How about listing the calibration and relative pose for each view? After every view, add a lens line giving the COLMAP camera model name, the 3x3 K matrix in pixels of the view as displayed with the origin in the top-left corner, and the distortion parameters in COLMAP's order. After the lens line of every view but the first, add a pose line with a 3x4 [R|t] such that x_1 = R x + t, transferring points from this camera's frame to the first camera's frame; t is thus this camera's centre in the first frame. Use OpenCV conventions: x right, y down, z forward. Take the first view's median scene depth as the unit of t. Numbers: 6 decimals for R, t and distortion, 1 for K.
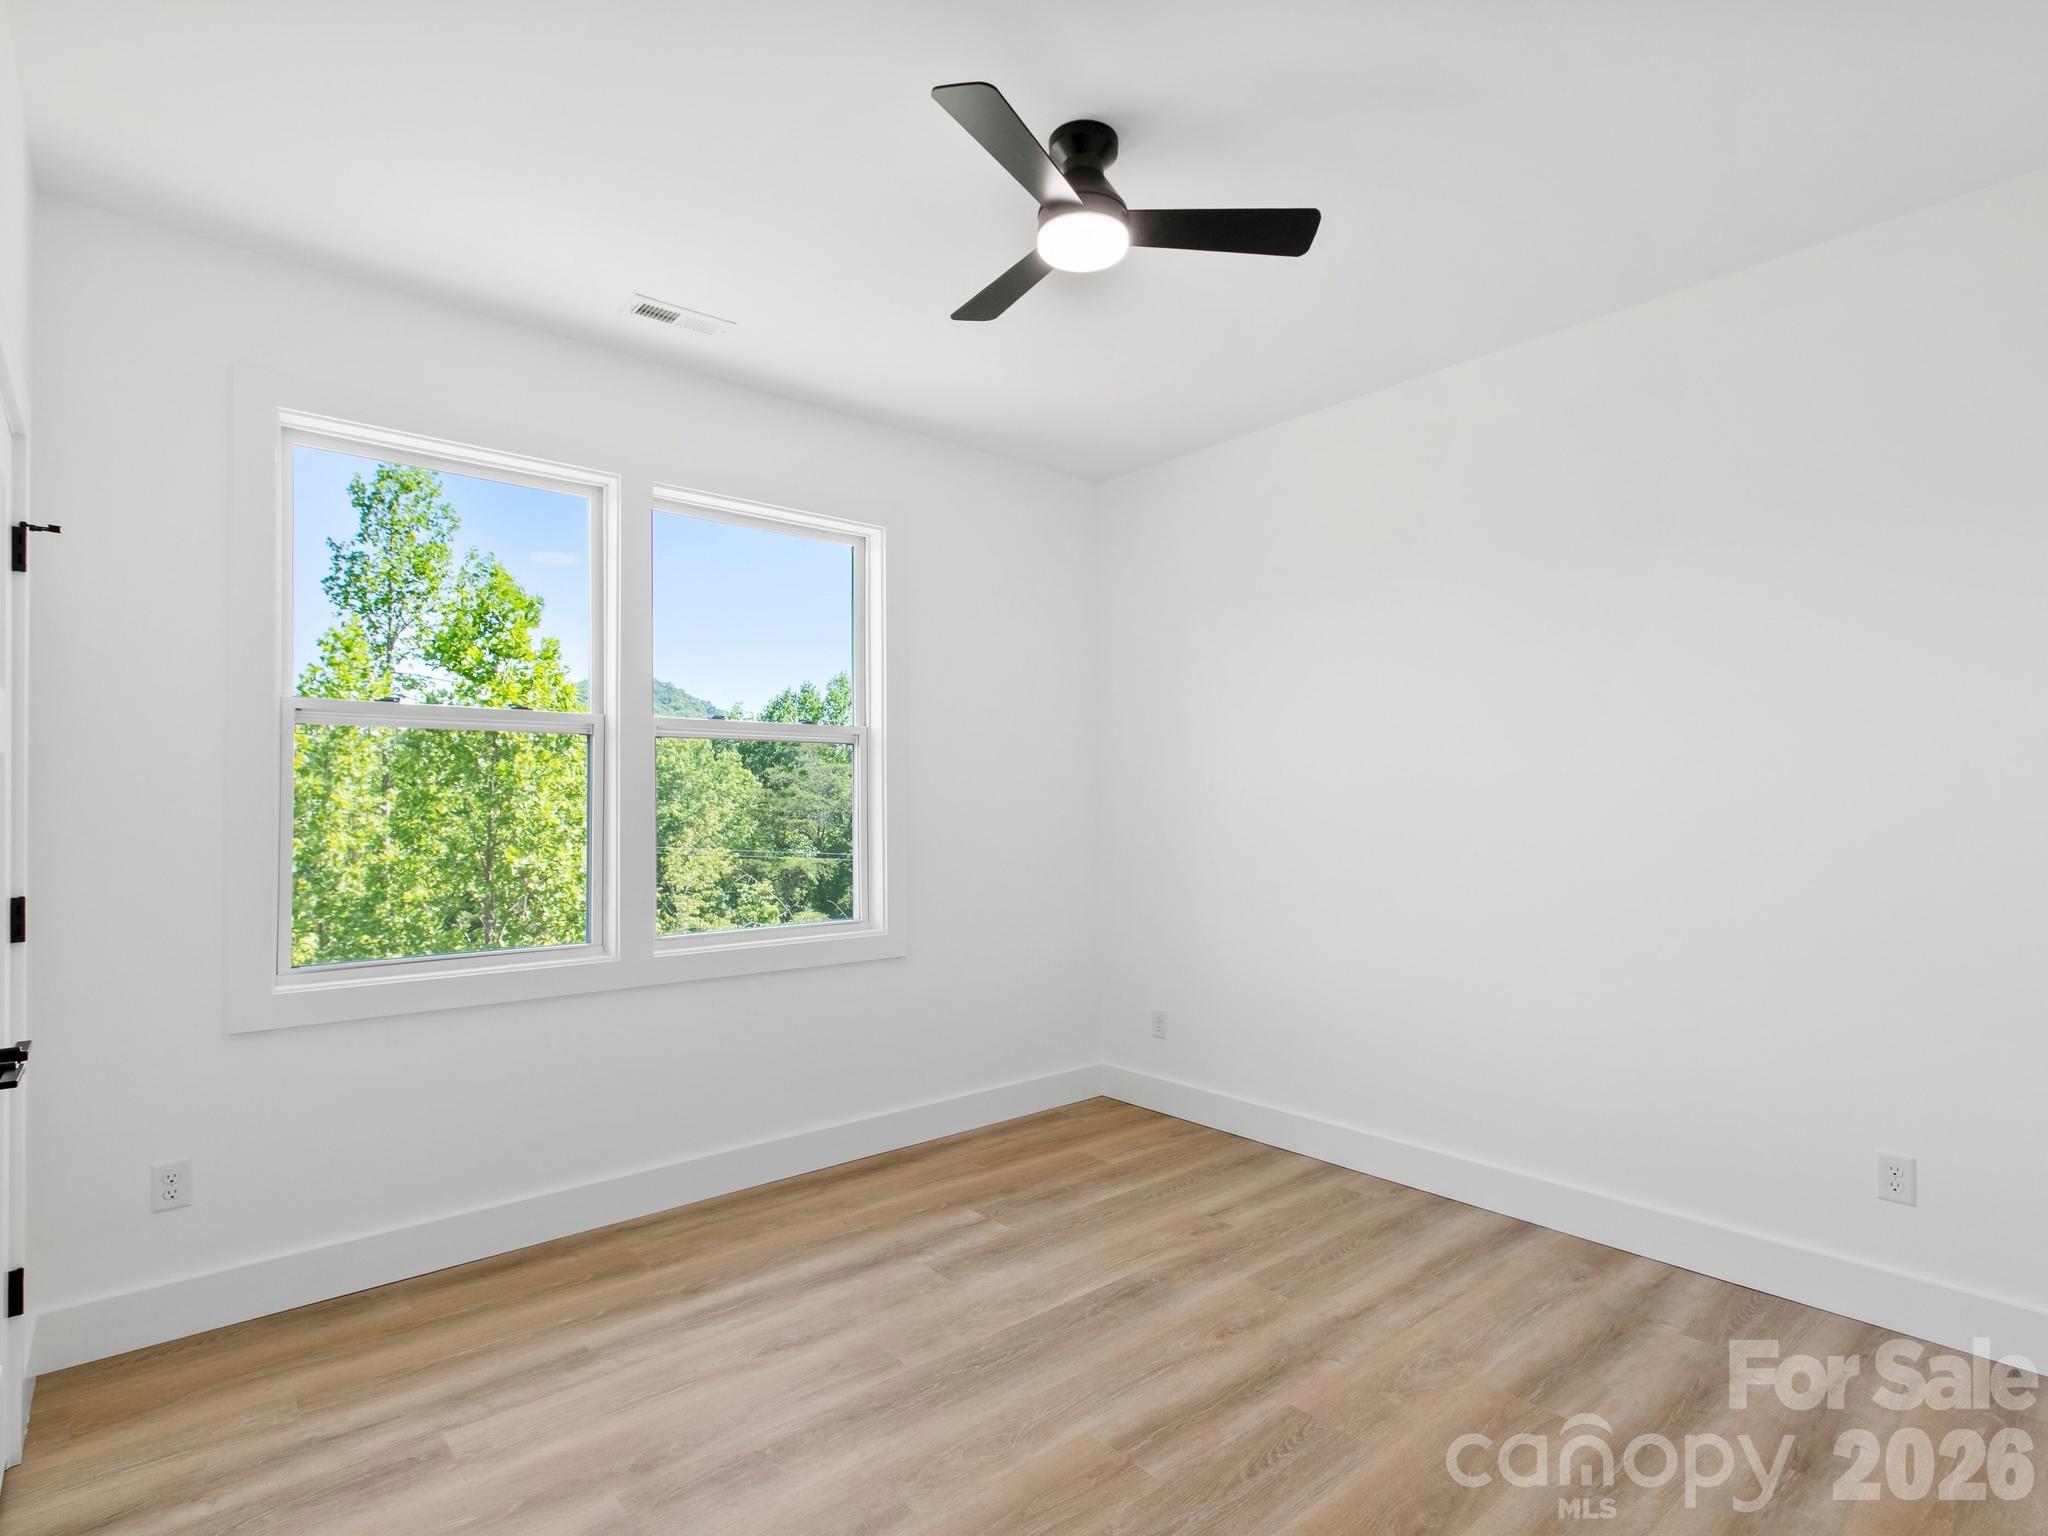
lens RADIAL K [[1047.1, 0, 1027.7], [0, 1047.1, 774.6], [0, 0, 1]] dist [0.001962, -0.000962]
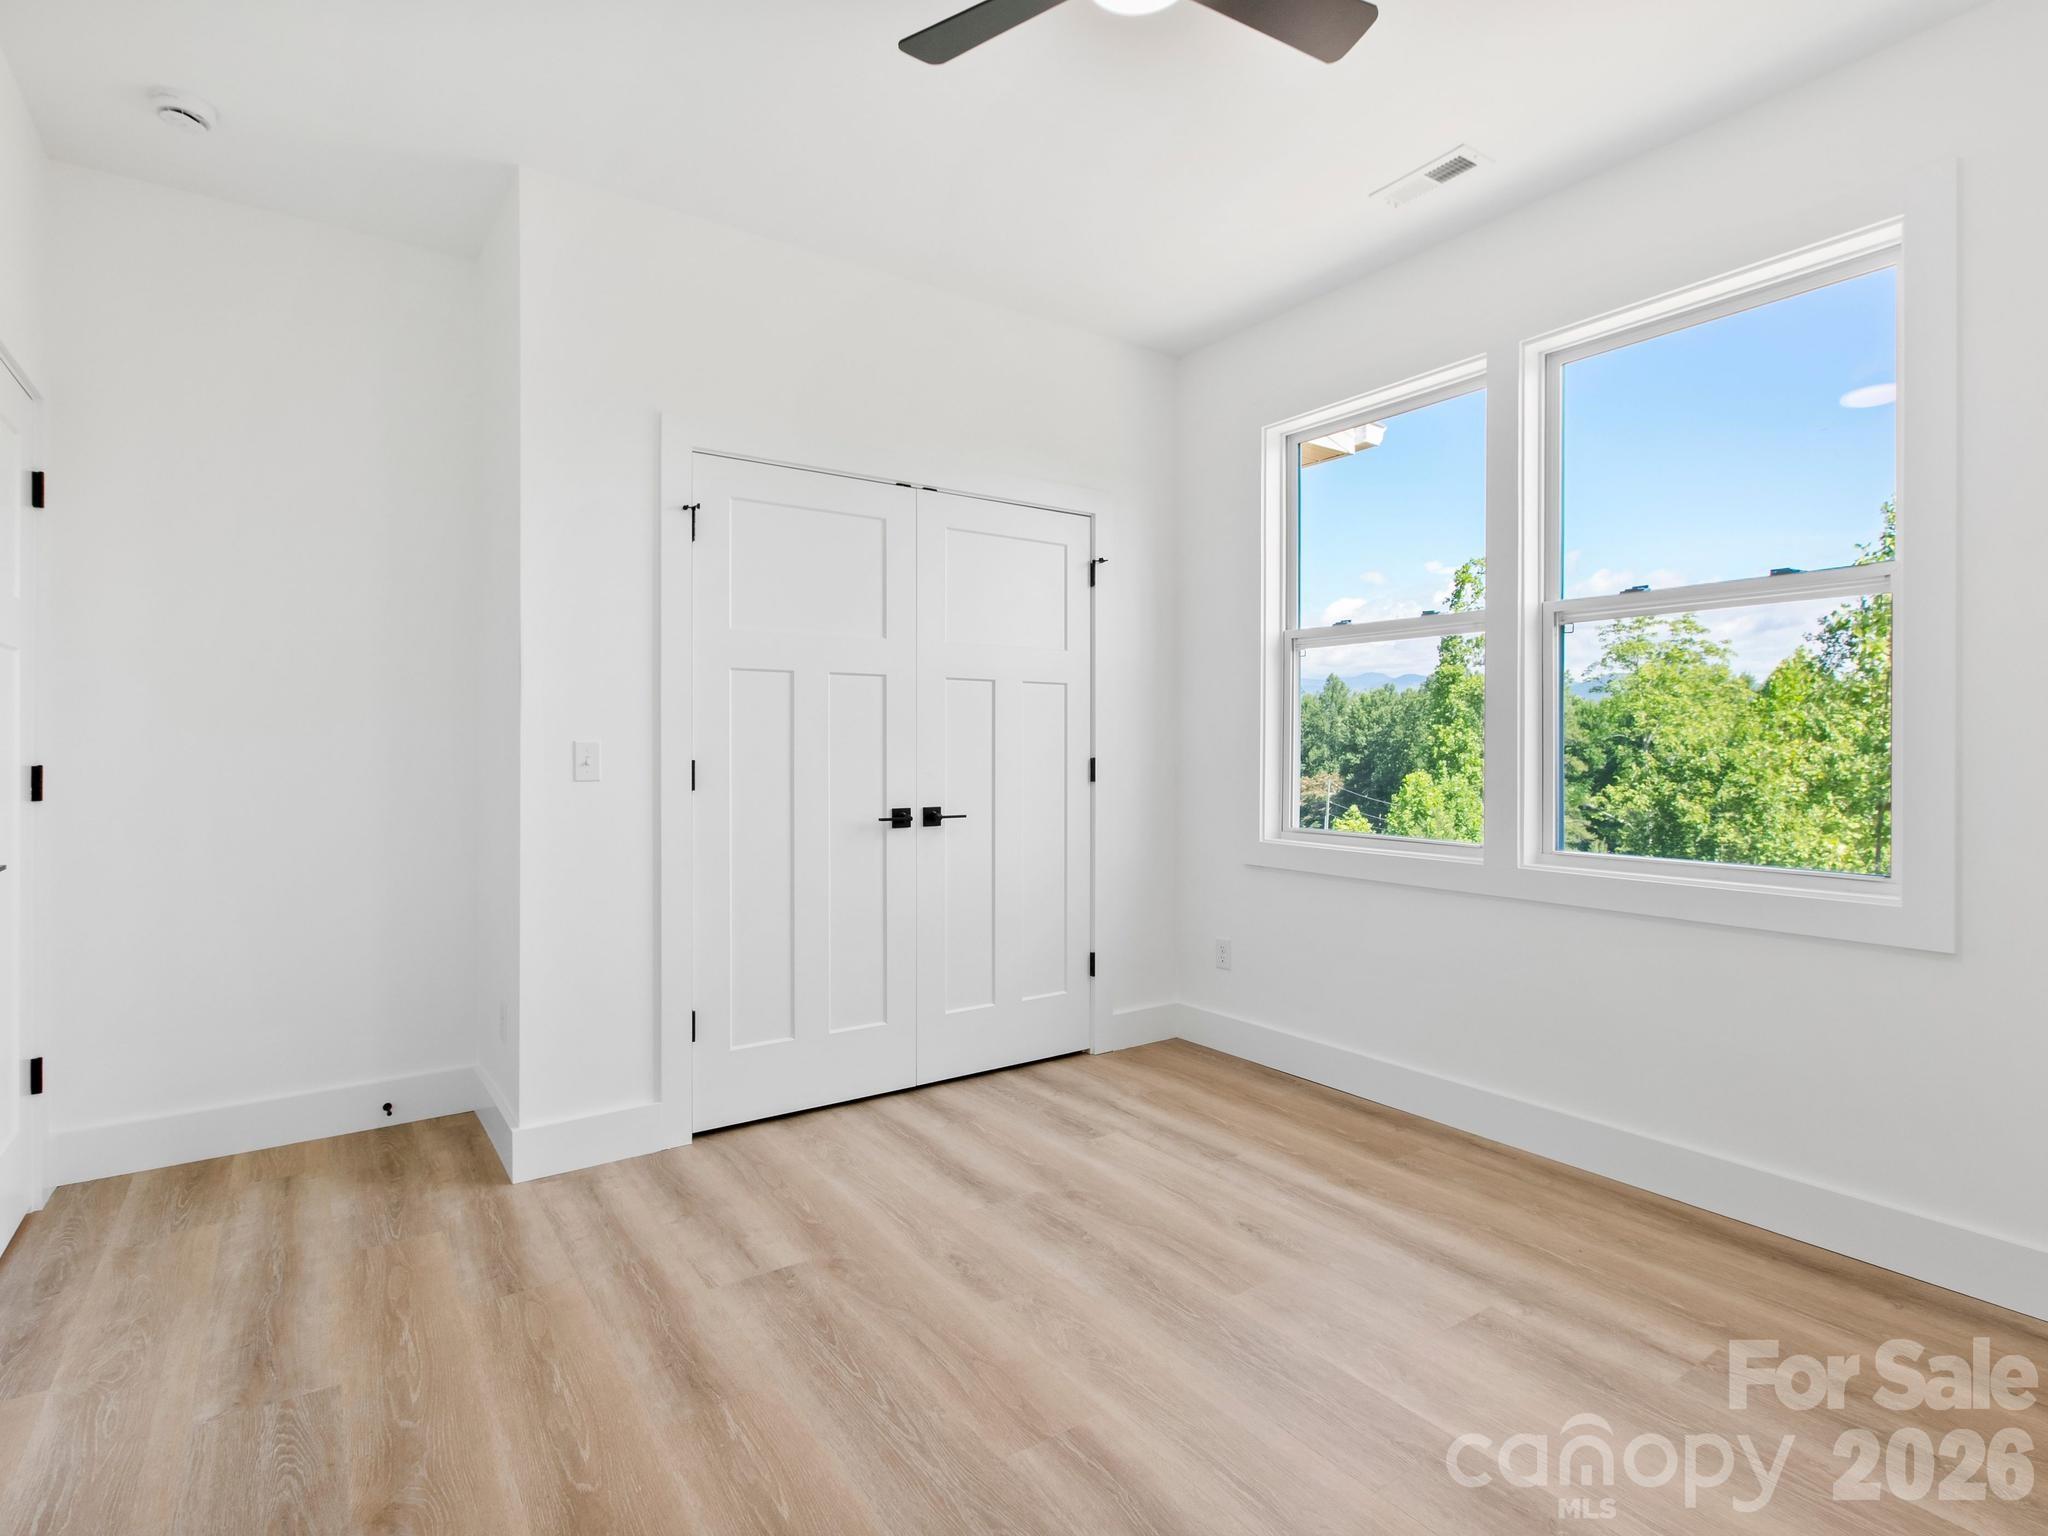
lens RADIAL K [[1037.2, 0, 1027.5], [0, 1037.2, 753.0], [0, 0, 1]] dist [0.000724, -0.000477]
pose [[-0.096783, 0.007736, -0.995275, 0.715402], [0.024303, 0.999690, 0.005407, 0.074431], [0.995009, -0.023665, -0.096941, 0.831125]]
